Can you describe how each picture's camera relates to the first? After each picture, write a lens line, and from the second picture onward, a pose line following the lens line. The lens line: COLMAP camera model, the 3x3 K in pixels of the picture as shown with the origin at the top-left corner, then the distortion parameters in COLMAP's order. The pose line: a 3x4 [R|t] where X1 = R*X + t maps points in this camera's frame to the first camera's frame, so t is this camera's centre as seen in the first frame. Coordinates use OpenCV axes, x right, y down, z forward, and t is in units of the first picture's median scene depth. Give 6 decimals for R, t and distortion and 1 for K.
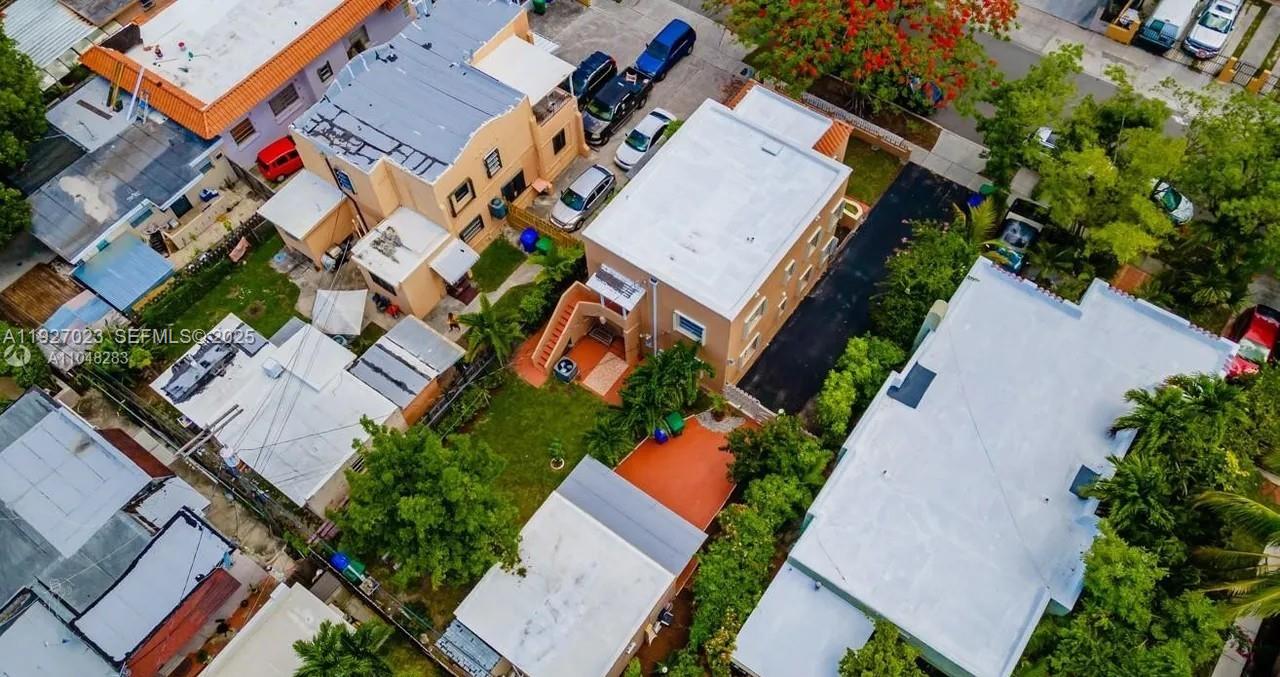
lens RADIAL K [[937.5, 0, 644.0], [0, 937.5, 360.9], [0, 0, 1]] dist [-0.003360, 0.085320]
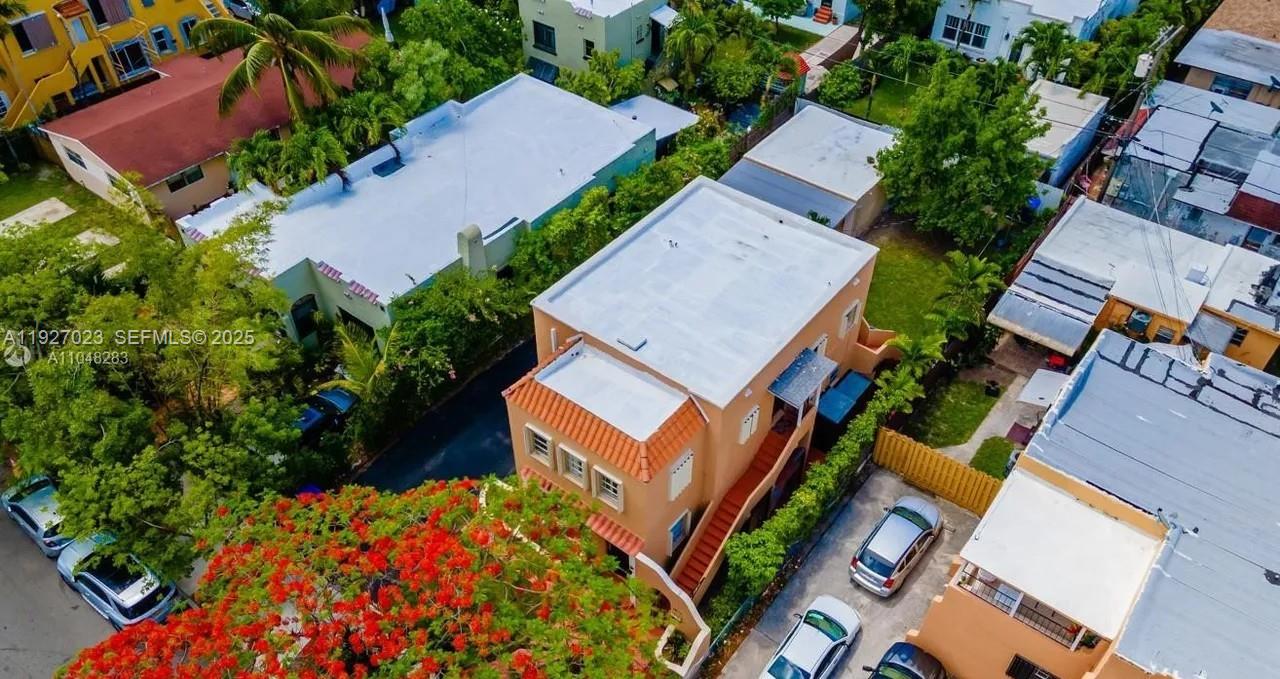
lens RADIAL K [[937.5, 0, 644.0], [0, 937.5, 361.9], [0, 0, 1]] dist [-0.003360, 0.085320]
pose [[-0.999185, -0.007006, 0.039750, 0.098239], [0.040259, -0.243594, 0.969041, -0.897587], [0.002894, 0.969852, 0.243678, 0.835549]]
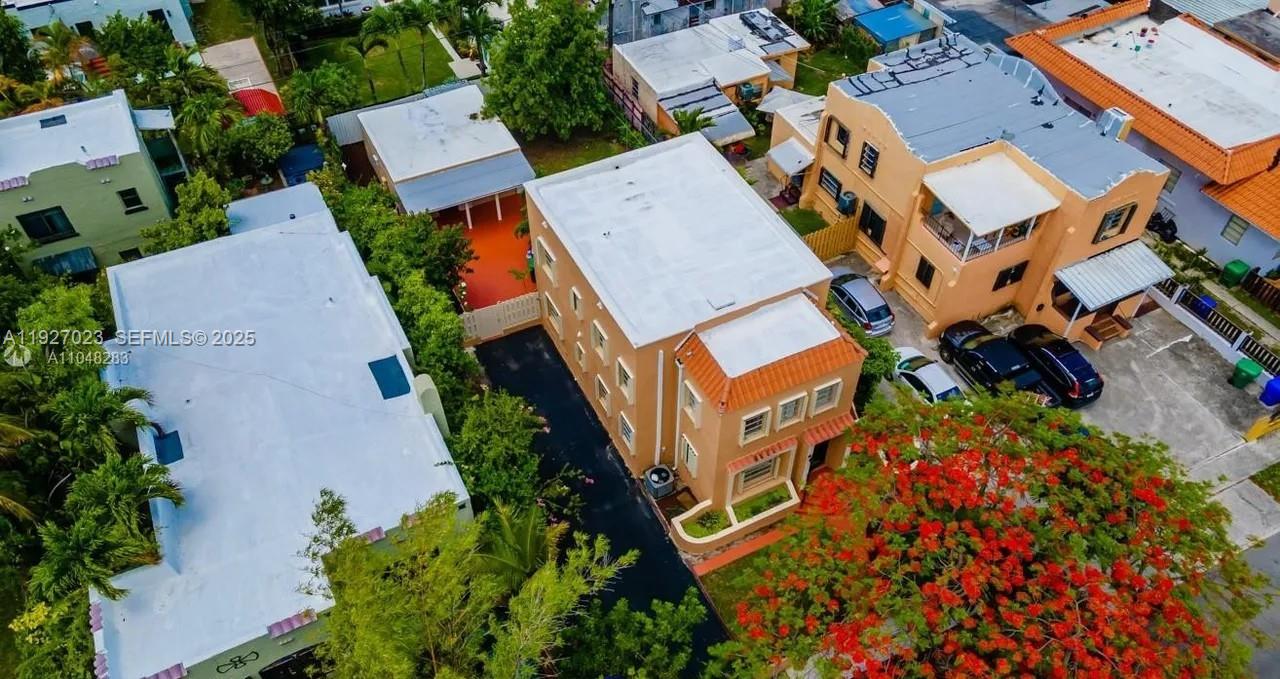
lens RADIAL K [[937.5, 0, 644.0], [0, 937.5, 361.9], [0, 0, 1]] dist [-0.003360, 0.085320]
pose [[-0.457572, 0.672806, -0.581343, 0.625700], [-0.766133, 0.033516, 0.641808, -0.651246], [0.451297, 0.739059, 0.500123, 0.626086]]
